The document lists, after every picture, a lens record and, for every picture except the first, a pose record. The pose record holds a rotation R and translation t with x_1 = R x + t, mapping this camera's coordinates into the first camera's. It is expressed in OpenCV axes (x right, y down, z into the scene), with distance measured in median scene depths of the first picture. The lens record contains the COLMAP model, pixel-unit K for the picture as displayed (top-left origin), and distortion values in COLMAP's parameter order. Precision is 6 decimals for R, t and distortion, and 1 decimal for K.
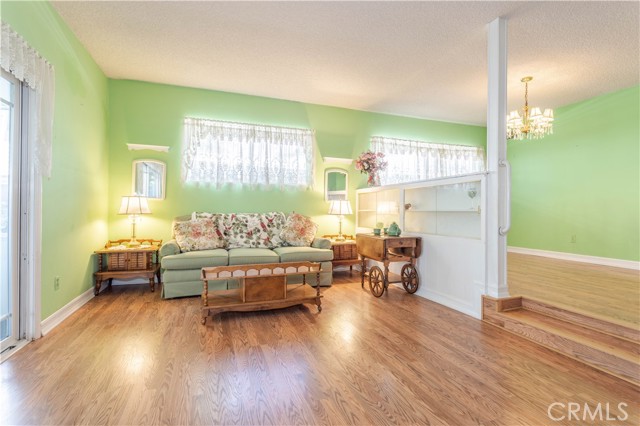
lens RADIAL K [[310.6, 0, 326.0], [0, 310.6, 208.8], [0, 0, 1]] dist [-0.016082, 0.005629]
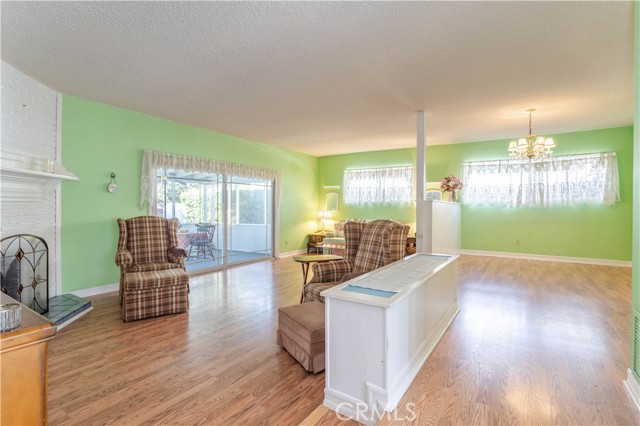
lens RADIAL K [[310.6, 0, 315.9], [0, 310.6, 208.5], [0, 0, 1]] dist [-0.016082, 0.005629]
pose [[0.596156, -0.000847, -0.802868, 0.996285], [0.000609, 1.000000, -0.000603, -0.046921], [0.802869, -0.000129, 0.596156, -0.321841]]
